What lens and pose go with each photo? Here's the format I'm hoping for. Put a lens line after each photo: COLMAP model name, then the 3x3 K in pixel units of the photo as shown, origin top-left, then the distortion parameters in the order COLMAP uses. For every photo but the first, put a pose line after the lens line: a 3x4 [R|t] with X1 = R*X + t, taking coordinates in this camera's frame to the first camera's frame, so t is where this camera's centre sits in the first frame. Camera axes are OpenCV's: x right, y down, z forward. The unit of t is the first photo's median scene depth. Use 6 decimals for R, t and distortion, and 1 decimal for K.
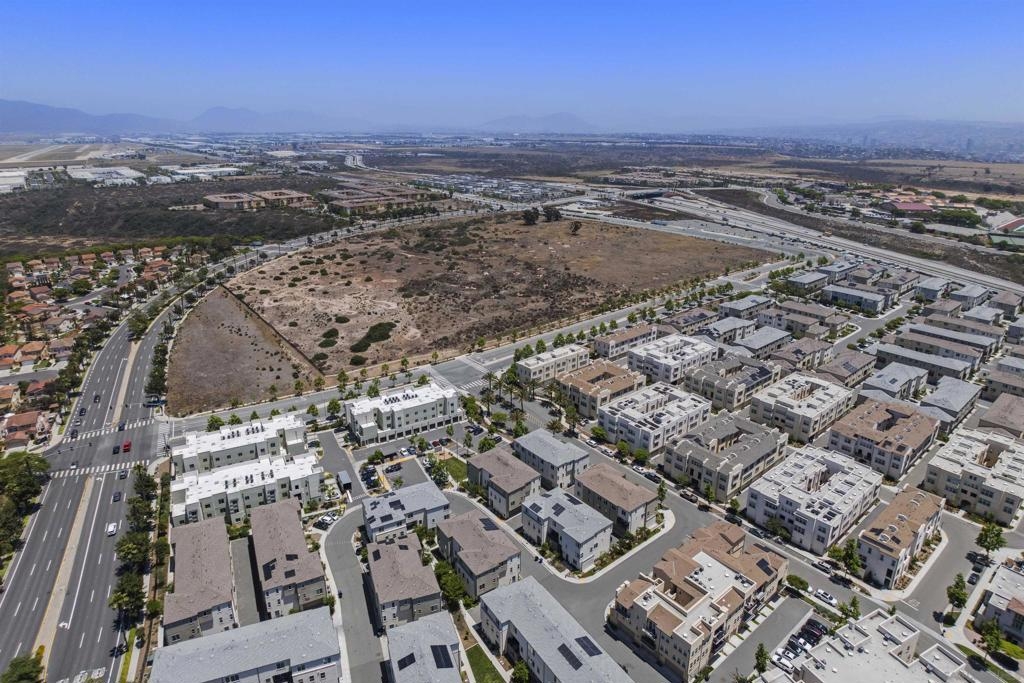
lens RADIAL K [[576.9, 0, 512.0], [0, 576.9, 341.5], [0, 0, 1]] dist [-0.020251, -0.000816]
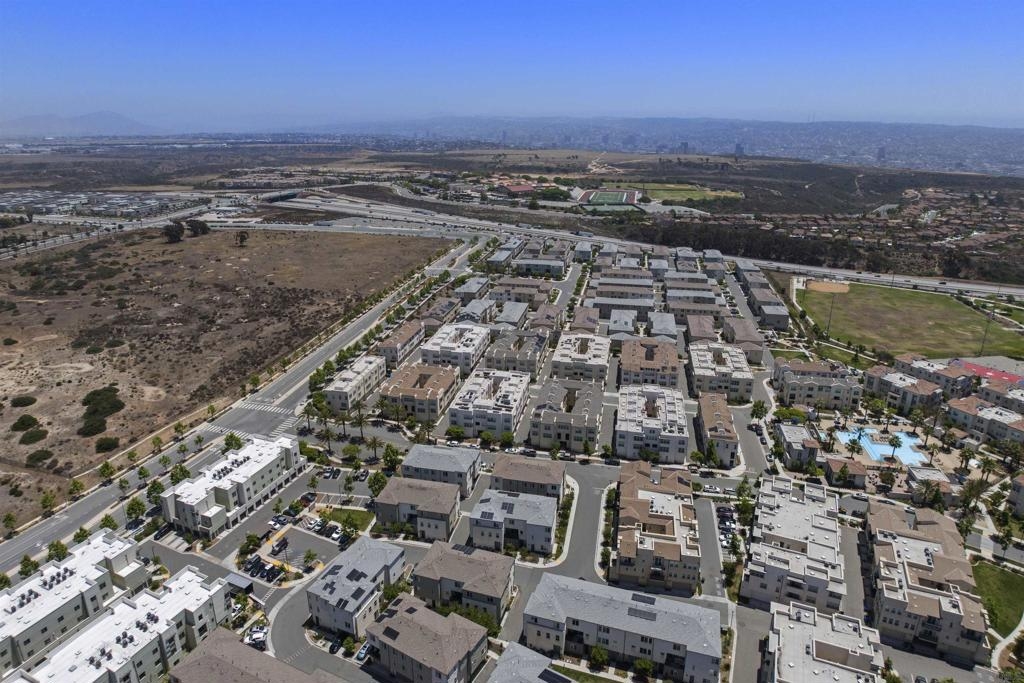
lens RADIAL K [[587.0, 0, 512.0], [0, 587.0, 341.5], [0, 0, 1]] dist [-0.023387, -0.002487]
pose [[0.785160, -0.217503, 0.579842, -0.250898], [0.218696, 0.973352, 0.068977, -0.031522], [-0.579393, 0.072651, 0.811804, 0.089137]]
